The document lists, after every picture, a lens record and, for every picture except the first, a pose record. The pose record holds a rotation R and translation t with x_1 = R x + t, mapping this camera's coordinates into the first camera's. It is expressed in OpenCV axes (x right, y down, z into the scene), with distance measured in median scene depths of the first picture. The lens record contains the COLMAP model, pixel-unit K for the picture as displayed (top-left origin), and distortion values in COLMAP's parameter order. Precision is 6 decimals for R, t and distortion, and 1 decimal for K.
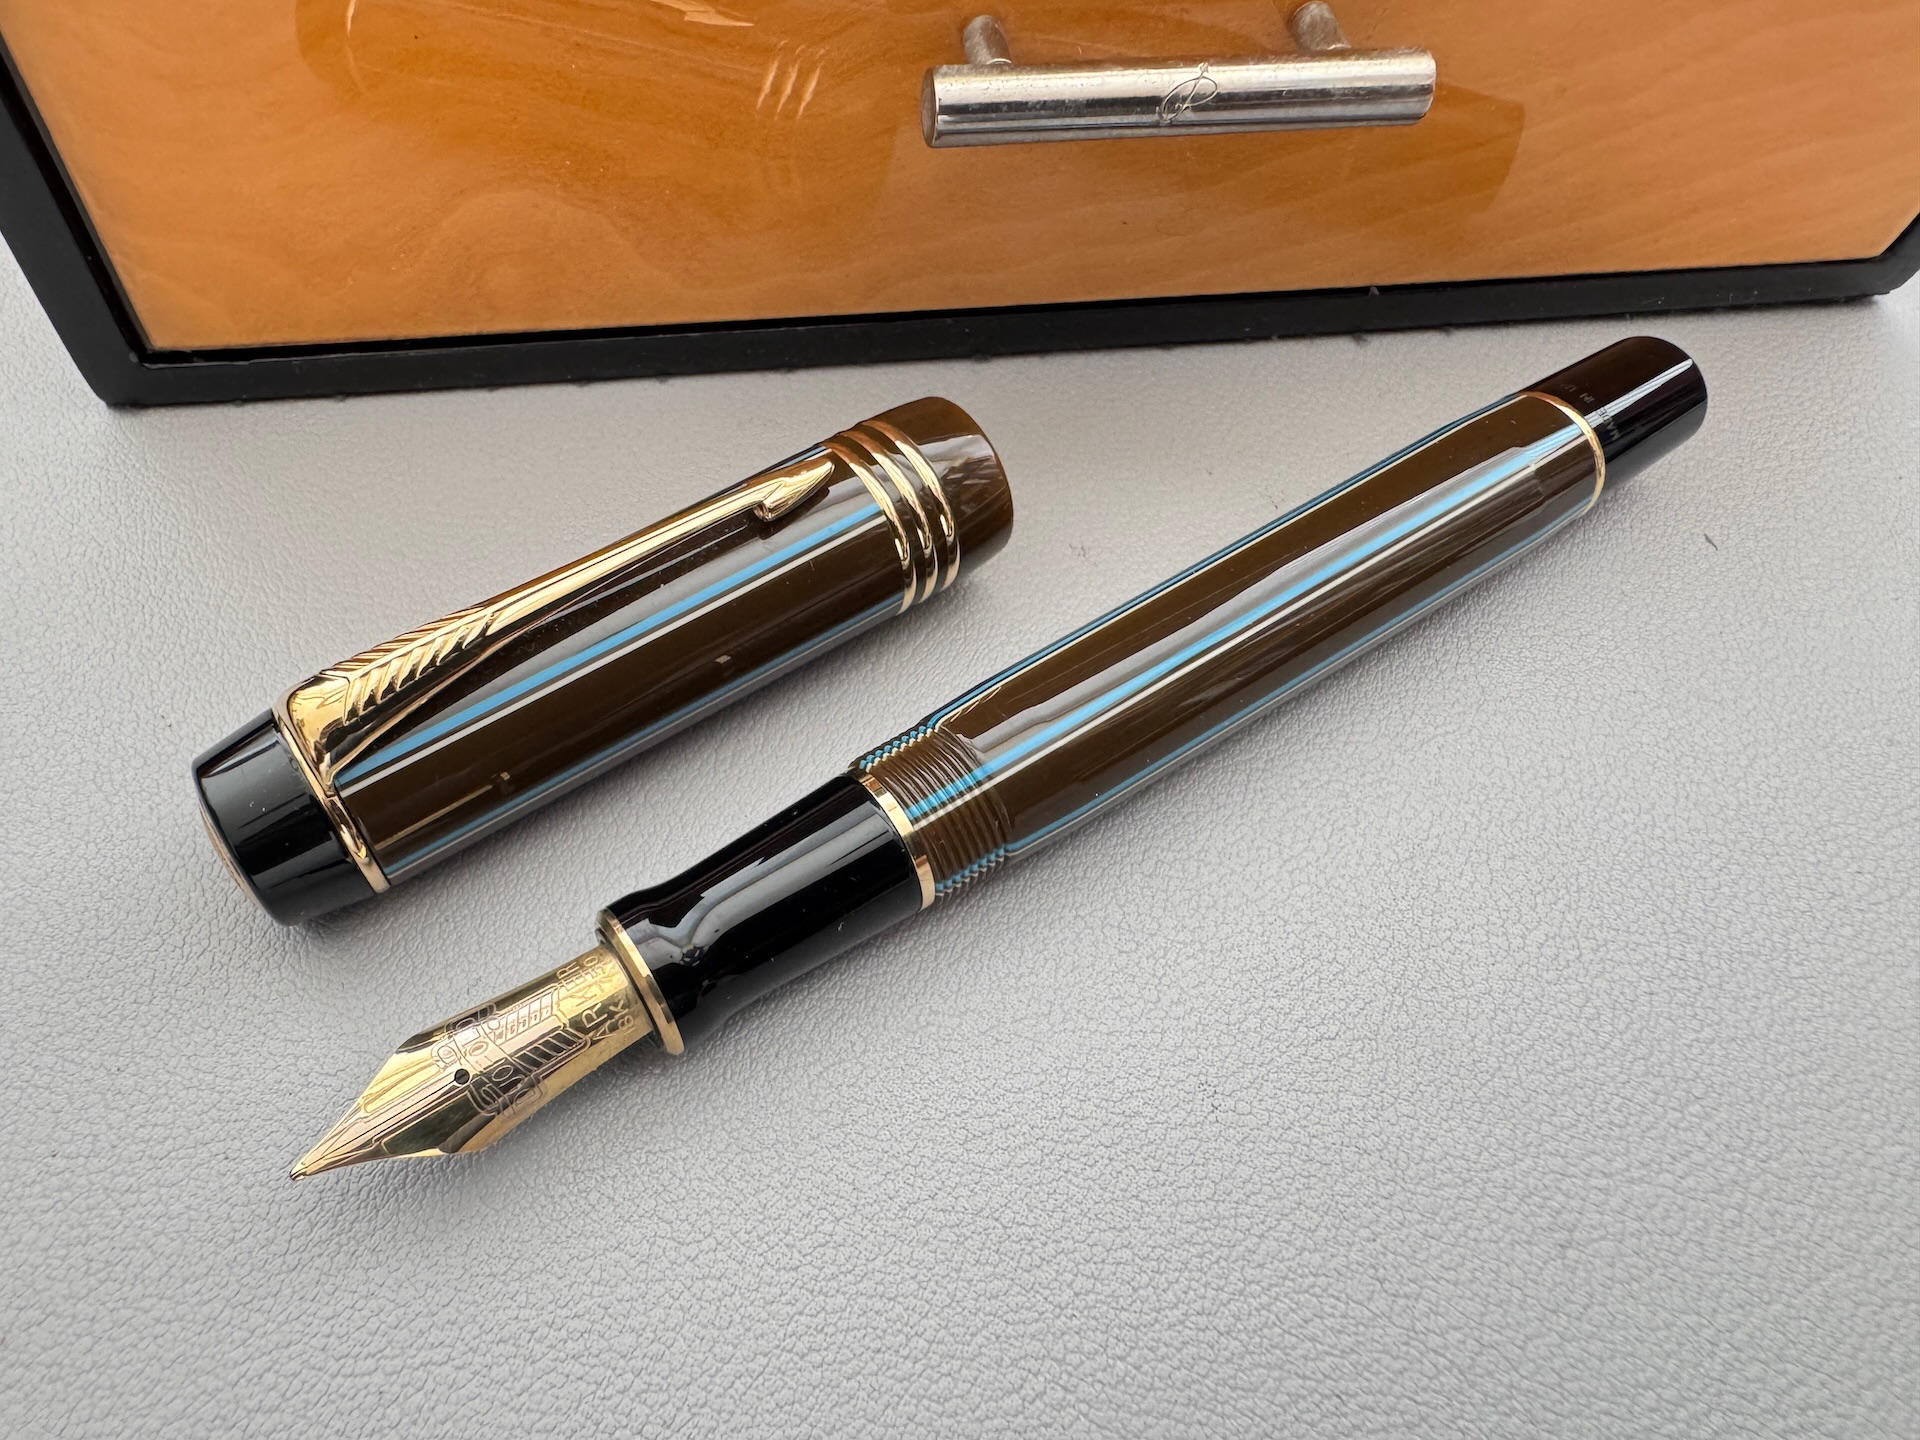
lens RADIAL K [[1315.0, 0, 921.2], [0, 1315.0, 721.4], [0, 0, 1]] dist [-0.005908, -0.002172]
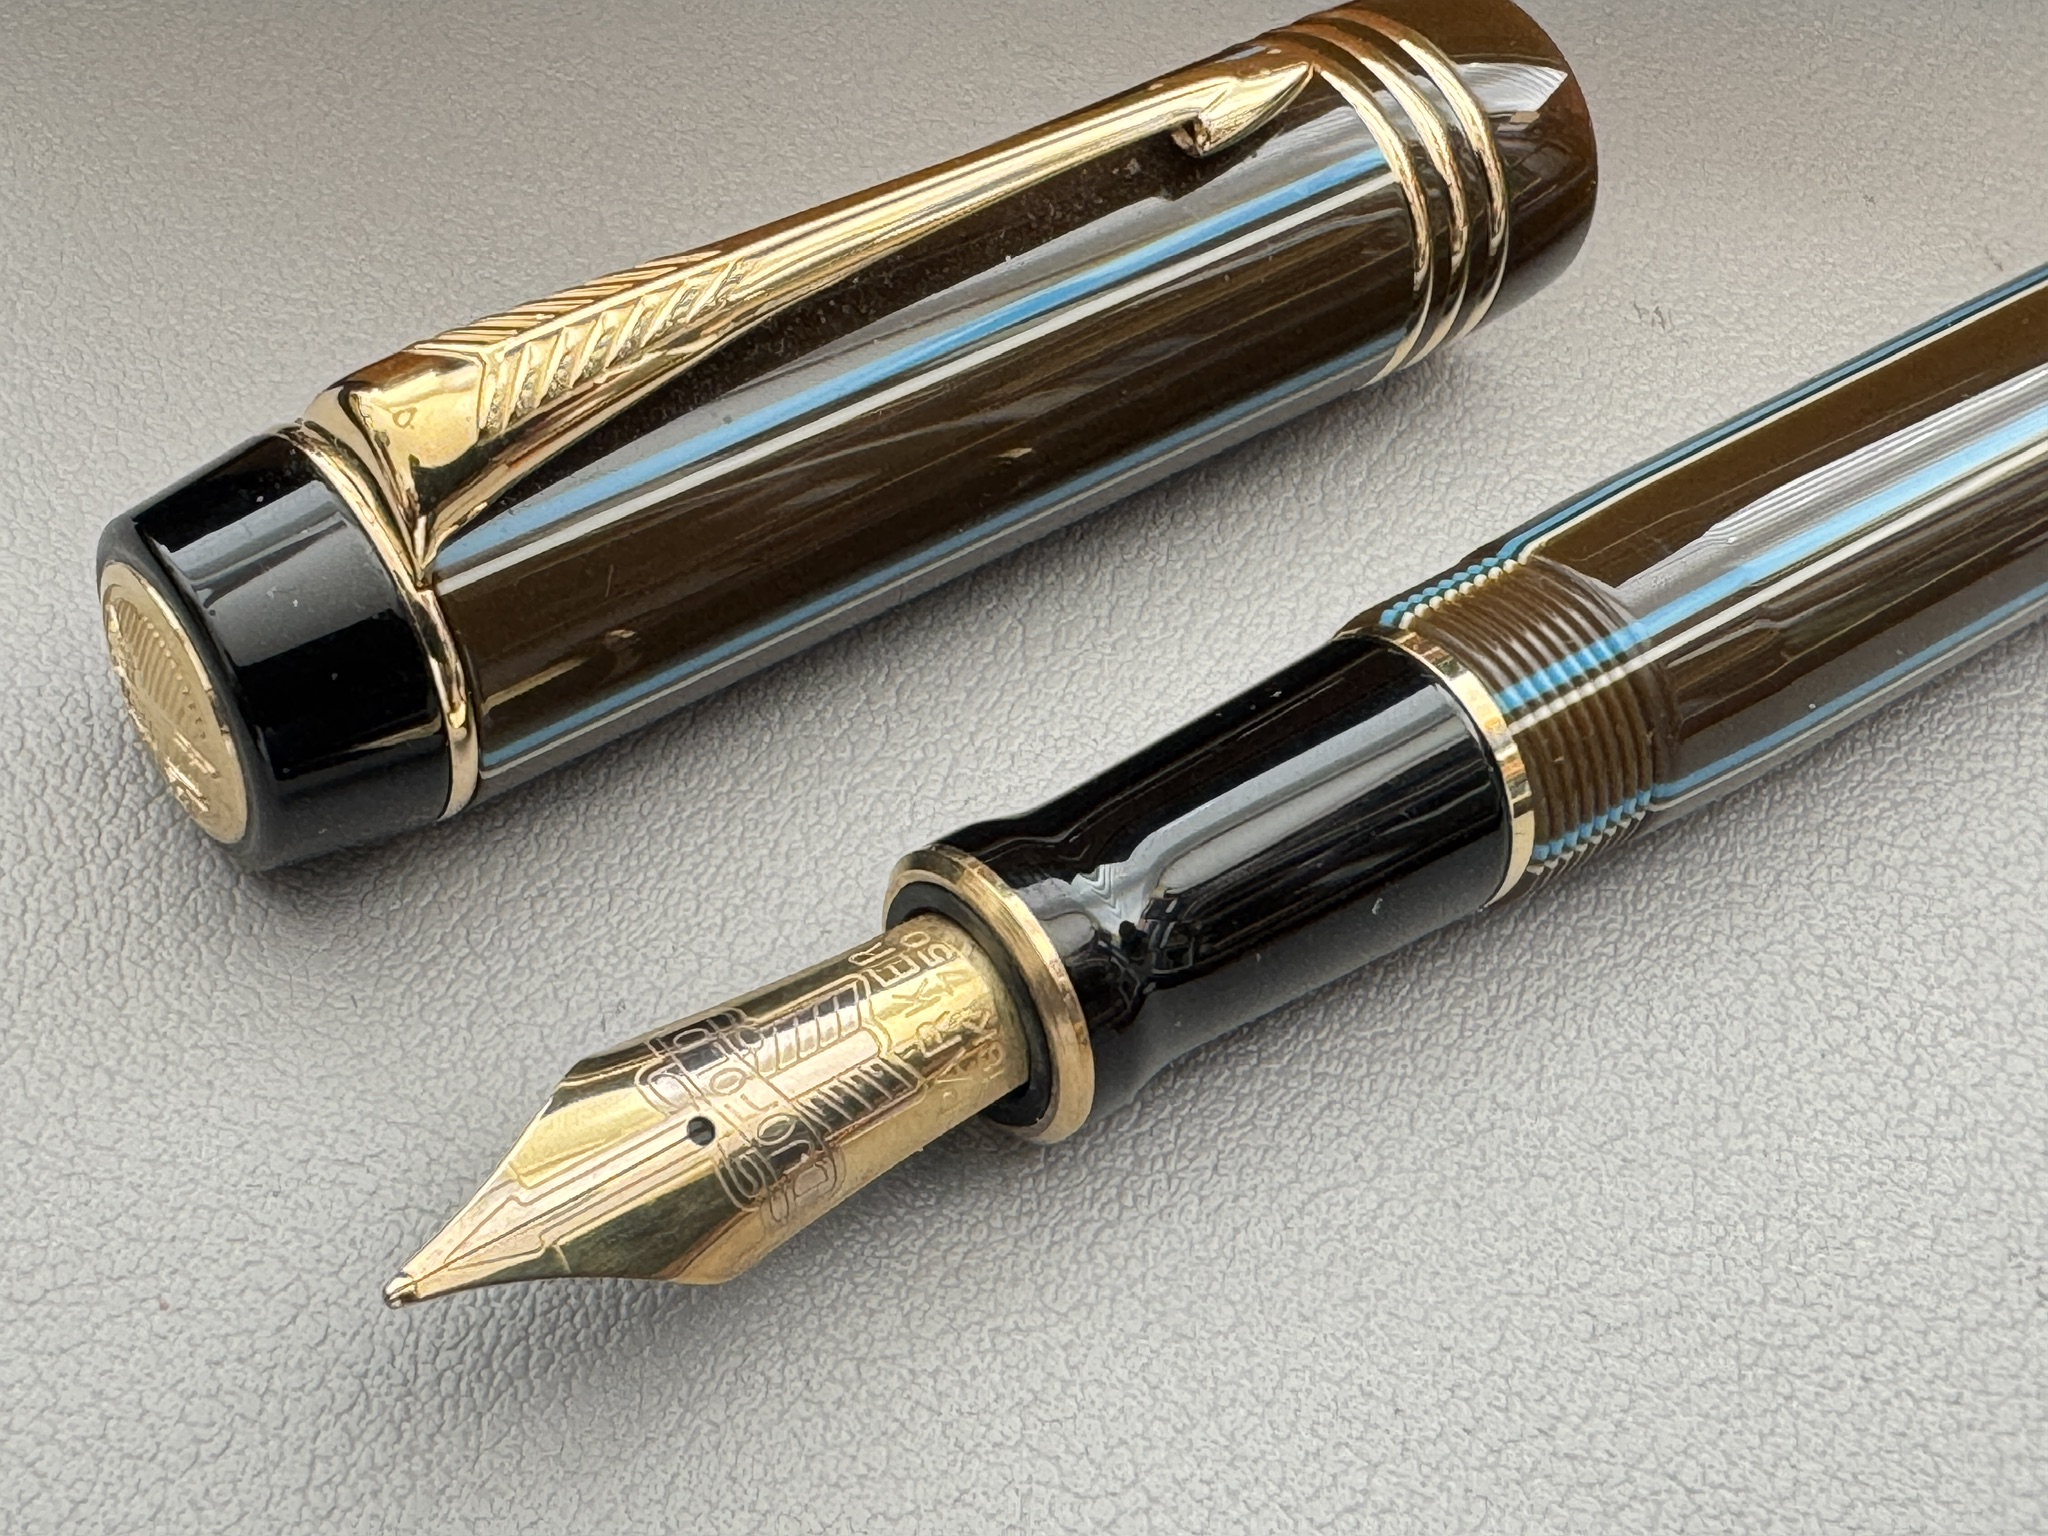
lens RADIAL K [[2695.6, 0, 1027.2], [0, 2695.6, 749.4], [0, 0, 1]] dist [-0.011428, 0.000000]
pose [[0.996129, 0.046895, 0.074353, -0.260246], [-0.042668, 0.997436, -0.057452, 0.149941], [-0.076857, 0.054057, 0.995576, -0.045575]]
